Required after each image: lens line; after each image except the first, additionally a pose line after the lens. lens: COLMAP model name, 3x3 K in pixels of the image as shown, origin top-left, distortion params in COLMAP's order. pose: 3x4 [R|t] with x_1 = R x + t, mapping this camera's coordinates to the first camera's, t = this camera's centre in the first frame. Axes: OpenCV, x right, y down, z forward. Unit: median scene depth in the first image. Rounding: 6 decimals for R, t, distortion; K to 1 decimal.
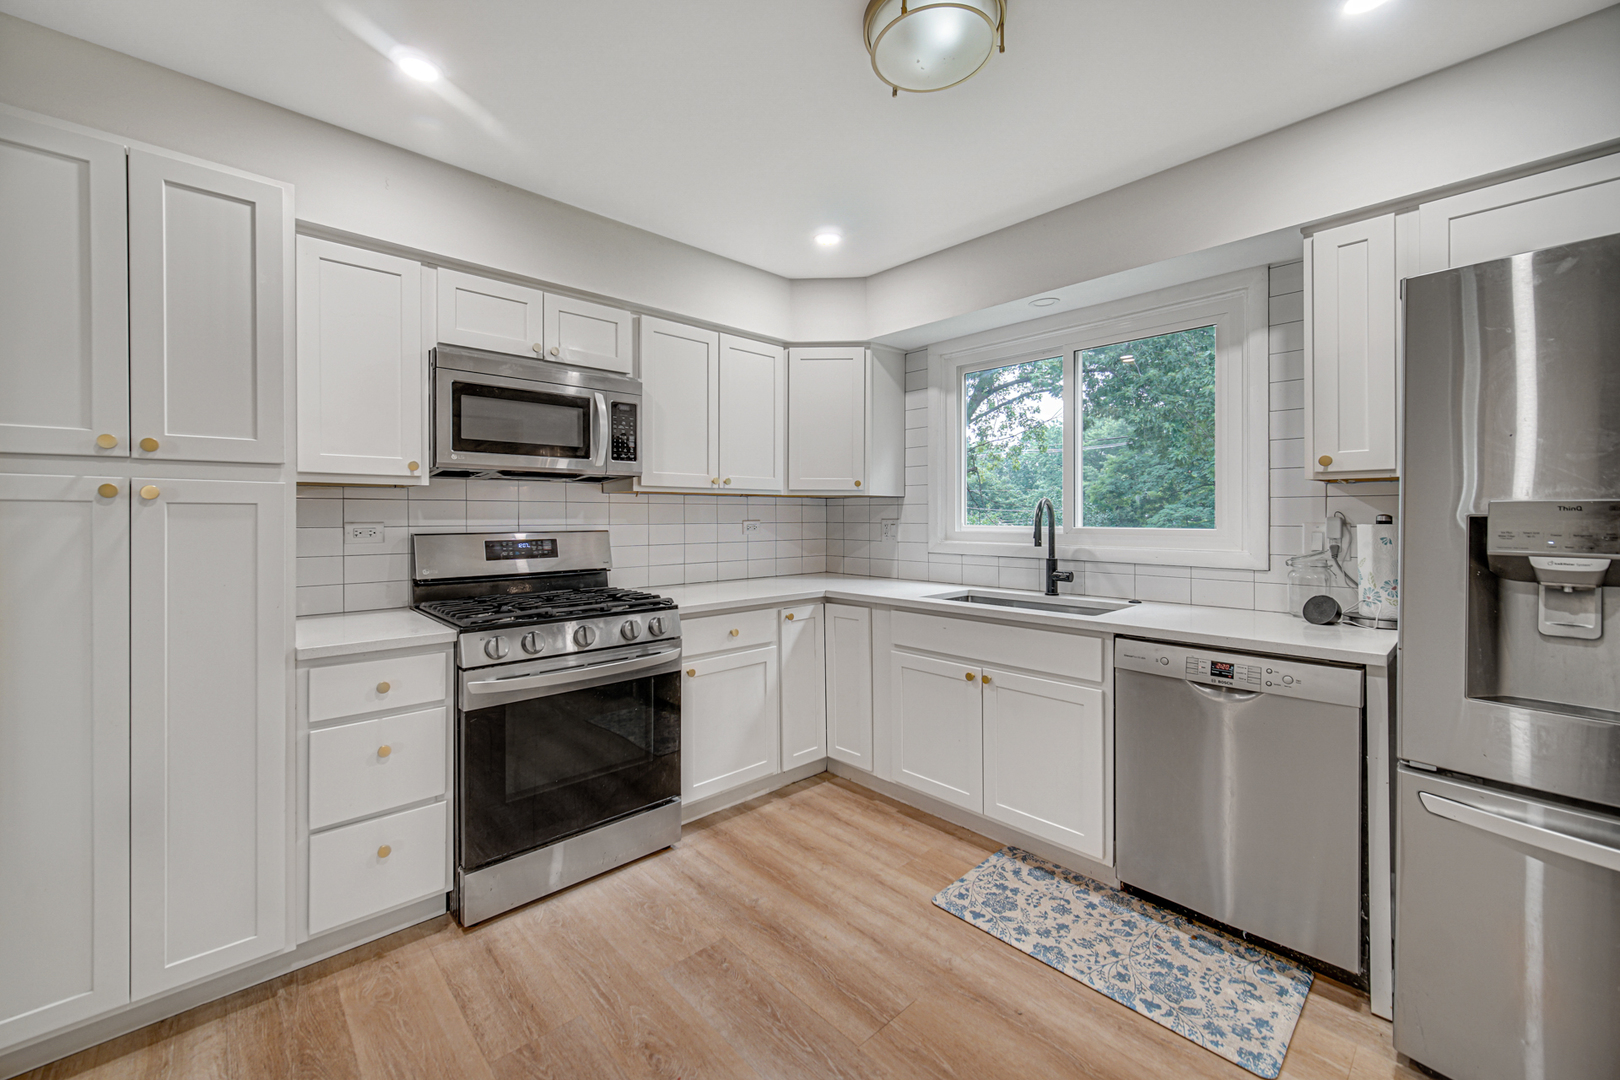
lens RADIAL K [[644.9, 0, 794.3], [0, 644.9, 519.3], [0, 0, 1]] dist [0.001950, -0.000055]
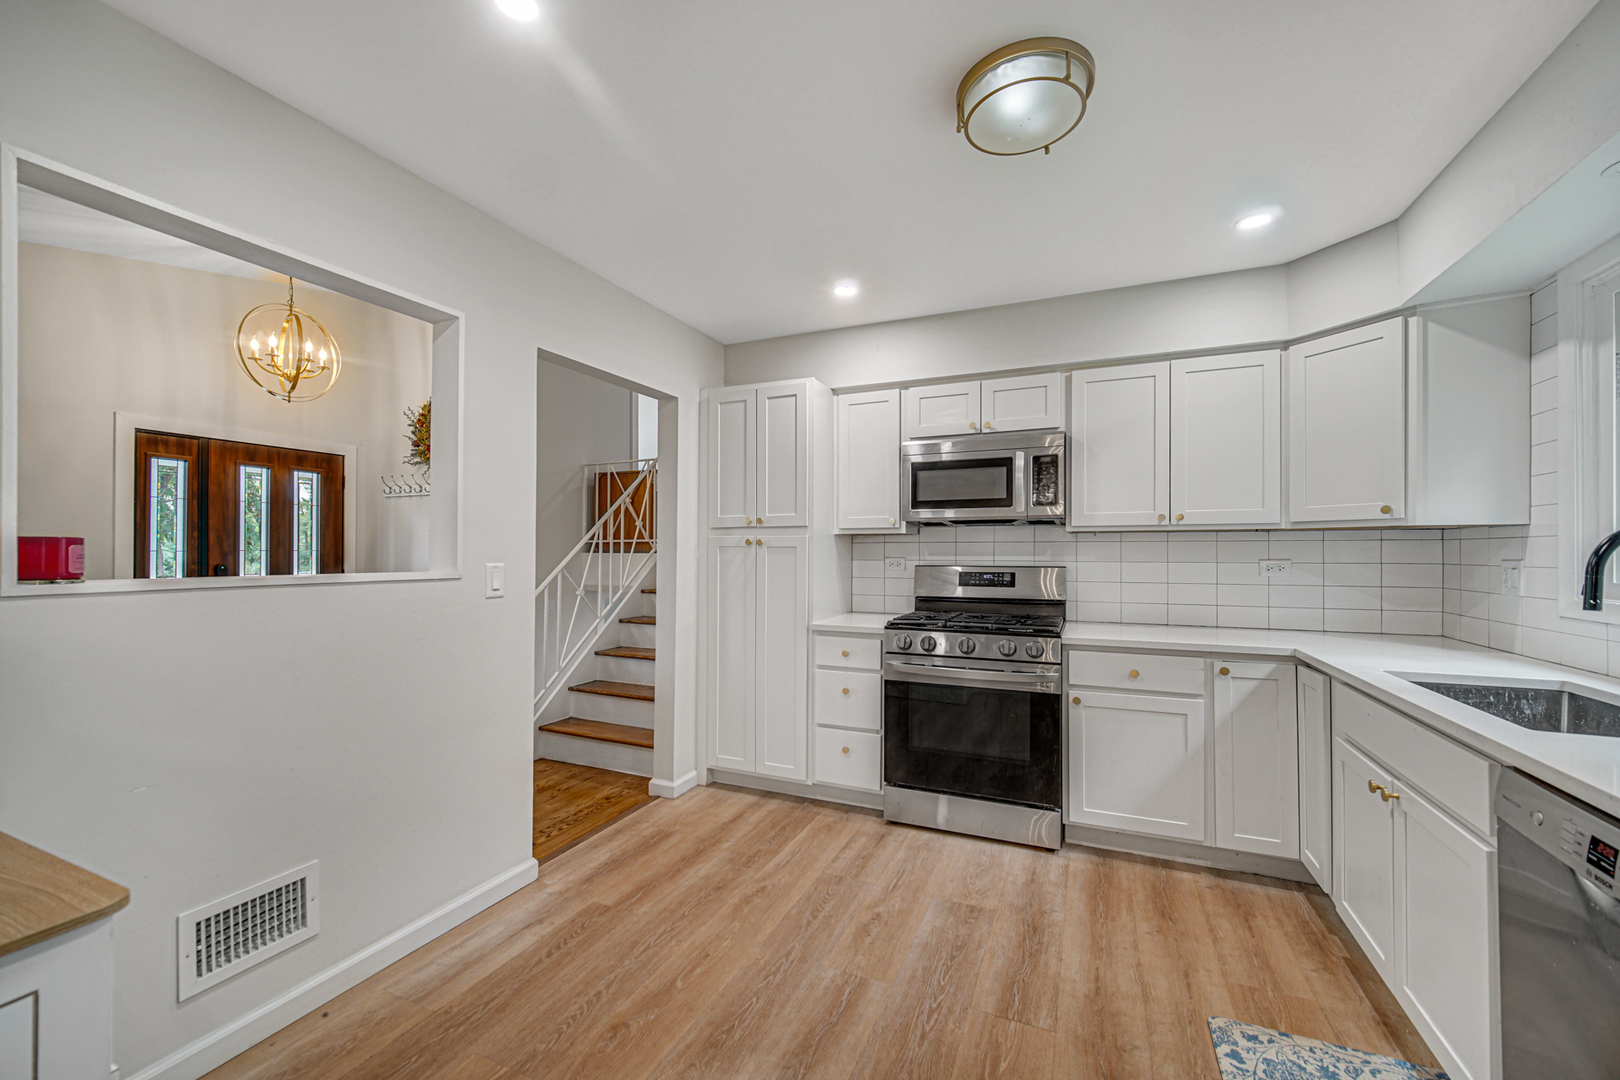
lens RADIAL K [[647.6, 0, 801.9], [0, 647.6, 549.7], [0, 0, 1]] dist [-0.001309, -0.000051]
pose [[0.400153, -0.003434, -0.916442, 0.642730], [-0.006966, 0.999953, -0.006789, -0.001633], [0.916422, 0.009101, 0.400110, 0.149248]]
